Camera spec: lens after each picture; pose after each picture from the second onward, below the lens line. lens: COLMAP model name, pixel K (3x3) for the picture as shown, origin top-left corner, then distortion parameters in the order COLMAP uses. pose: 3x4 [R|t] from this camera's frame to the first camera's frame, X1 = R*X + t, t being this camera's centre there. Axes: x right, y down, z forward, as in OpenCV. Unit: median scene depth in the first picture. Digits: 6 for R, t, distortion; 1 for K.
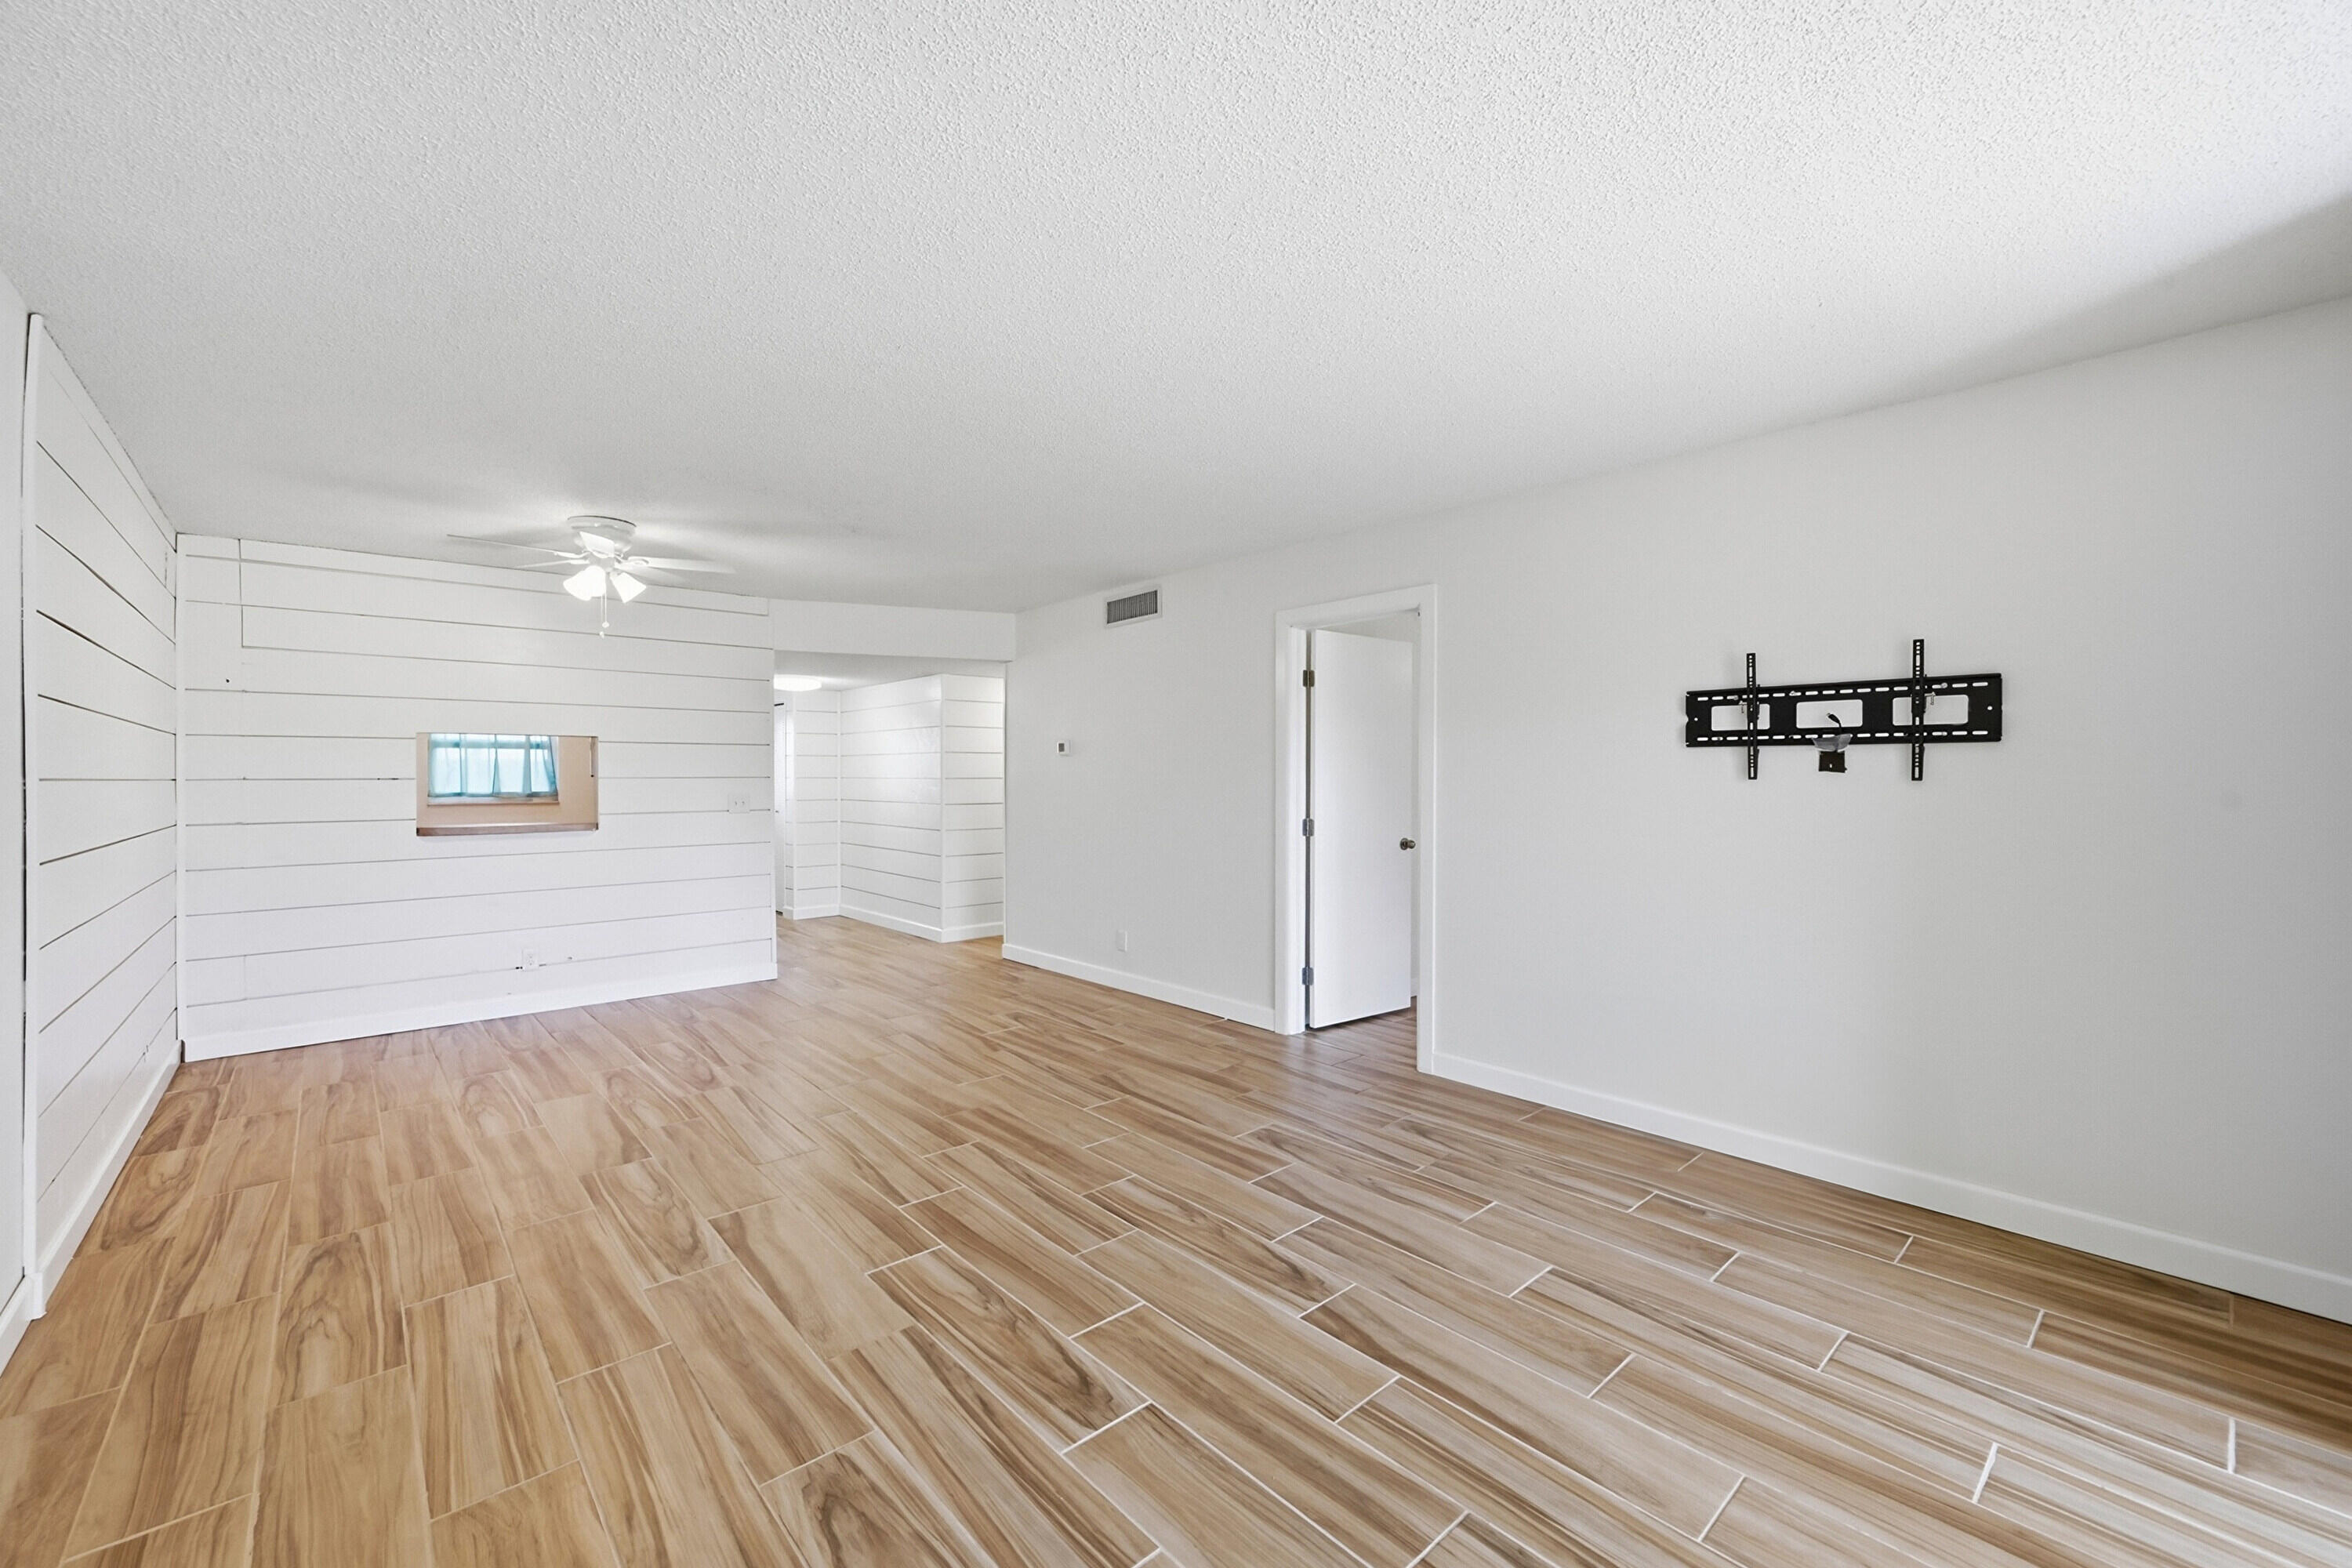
lens RADIAL K [[939.6, 0, 1174.2], [0, 939.6, 771.5], [0, 0, 1]] dist [0.001192, 0.000227]
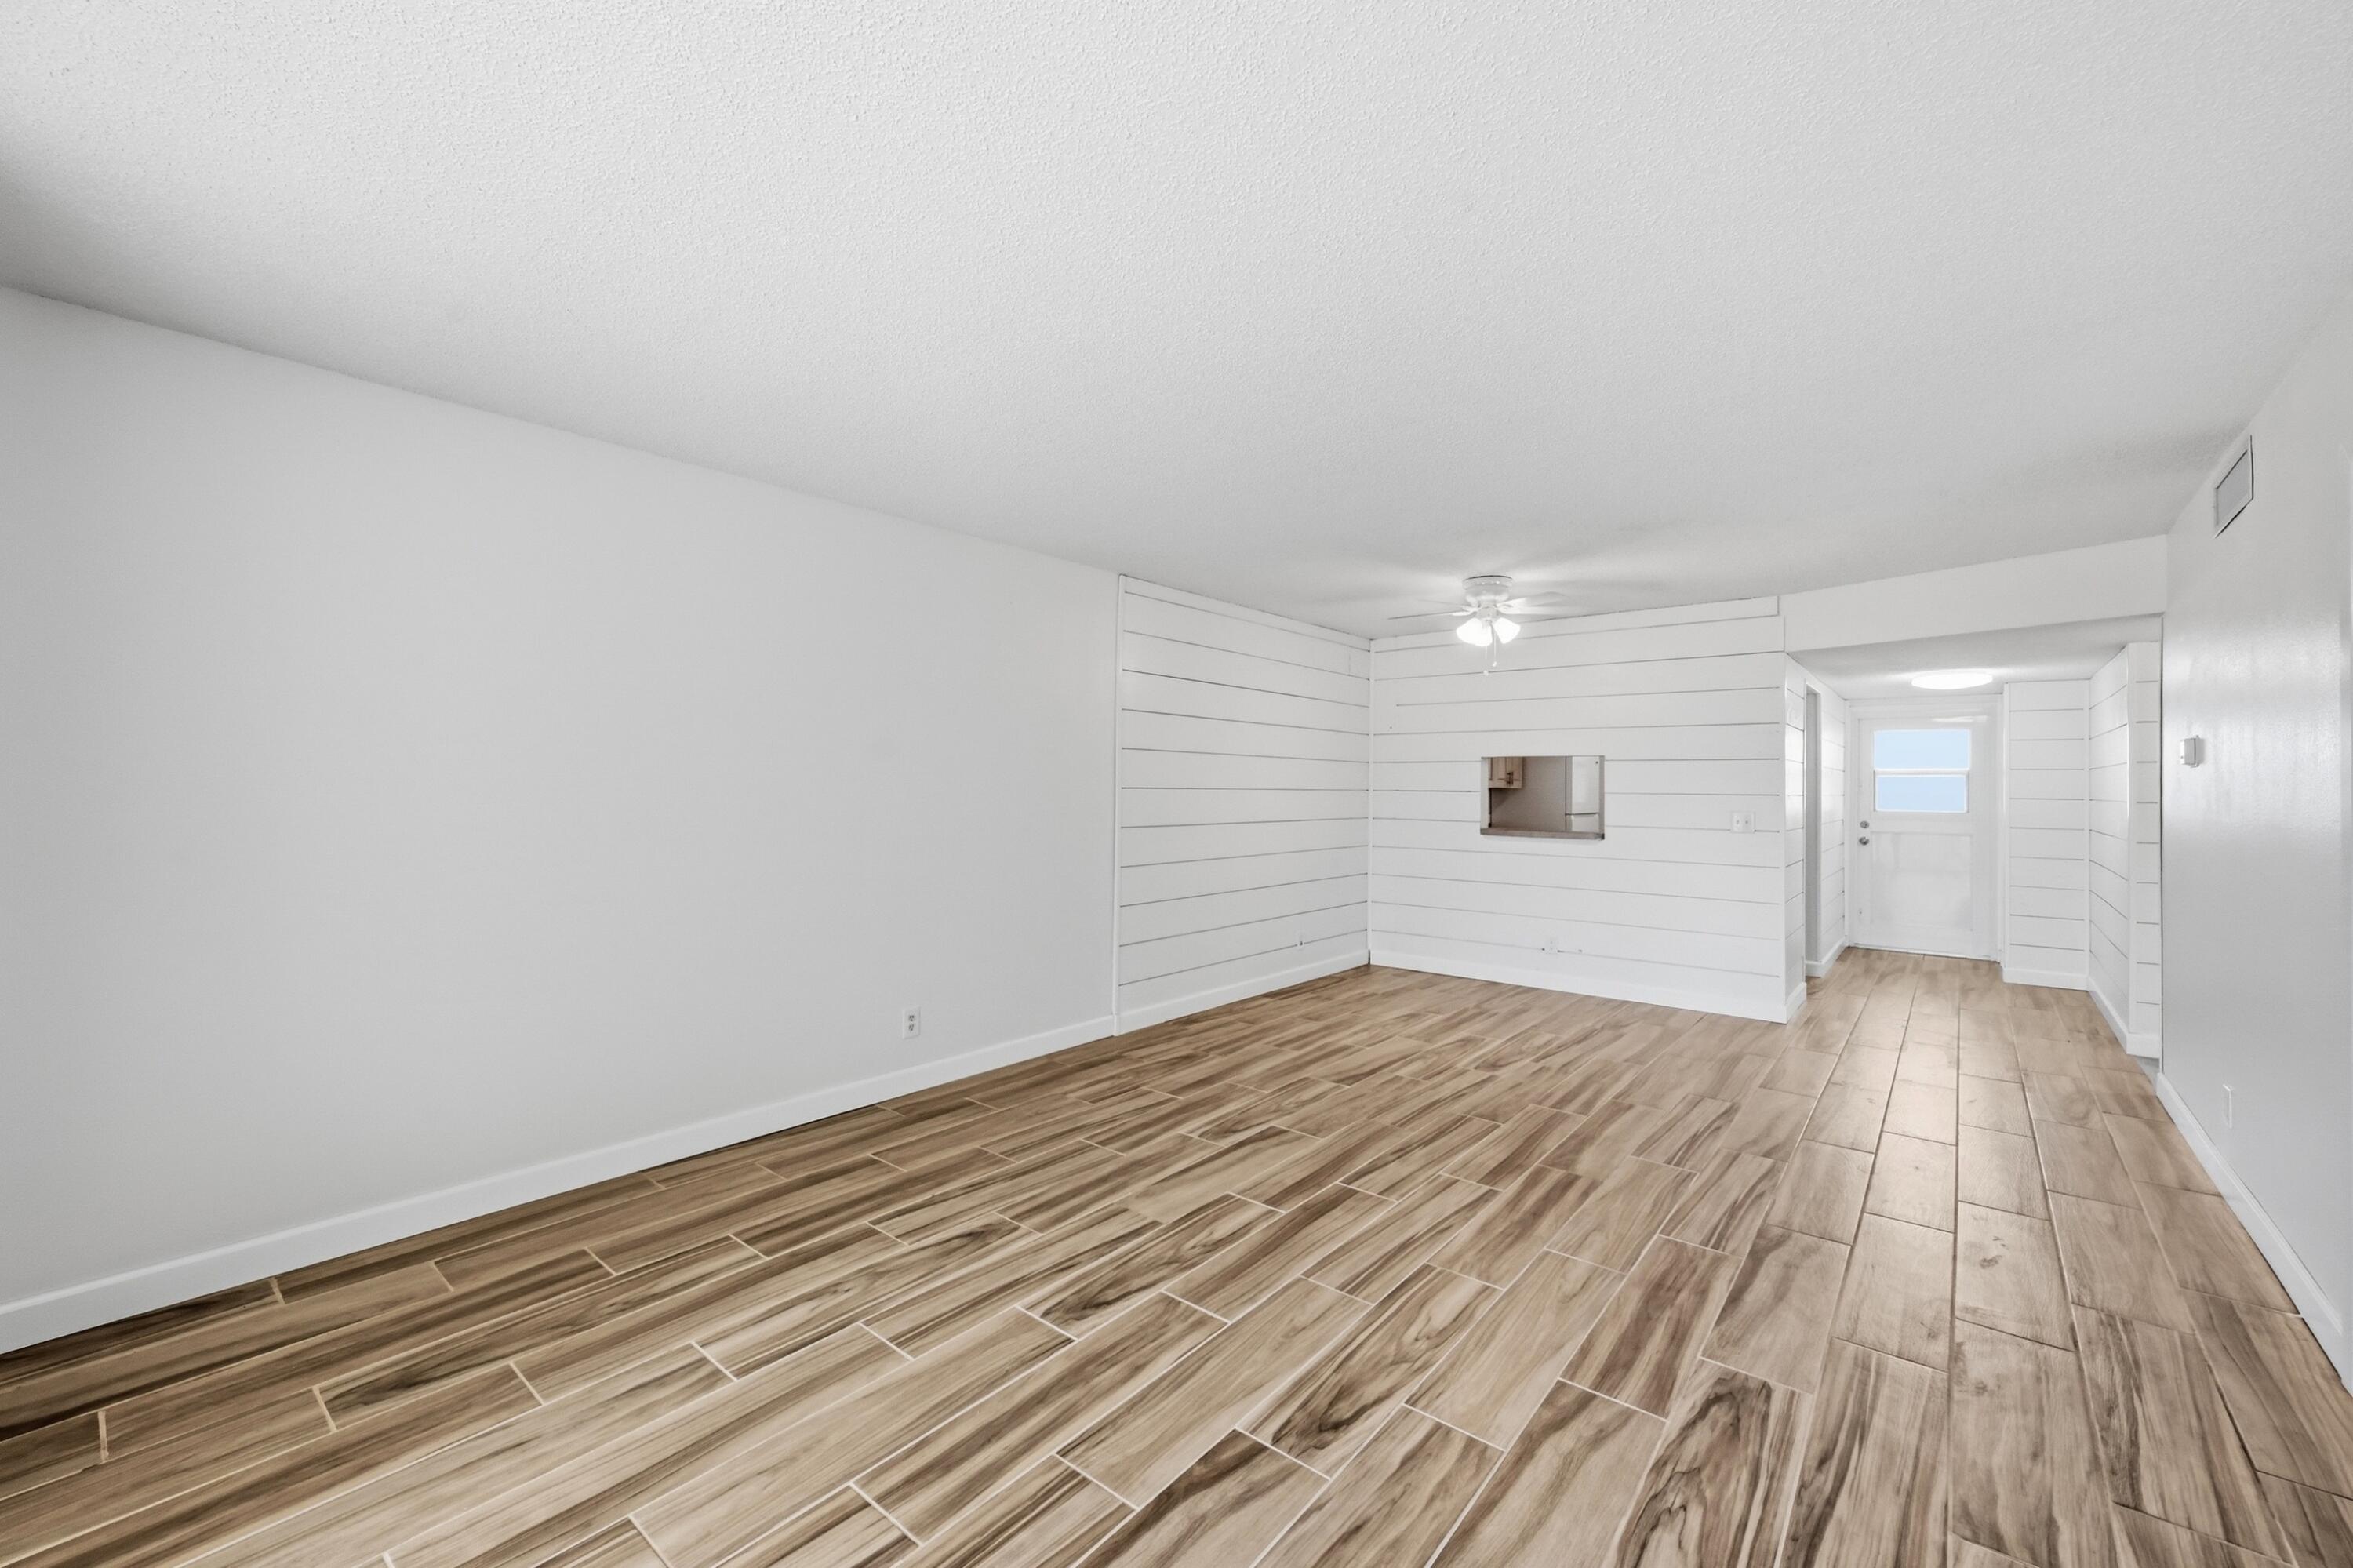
lens RADIAL K [[940.0, 0, 1191.1], [0, 940.0, 794.1], [0, 0, 1]] dist [0.001192, 0.000227]
pose [[0.159022, 0.011623, -0.987207, 0.758059], [-0.005518, 0.999926, 0.010884, -0.004061], [0.987260, 0.003717, 0.159074, 0.645859]]
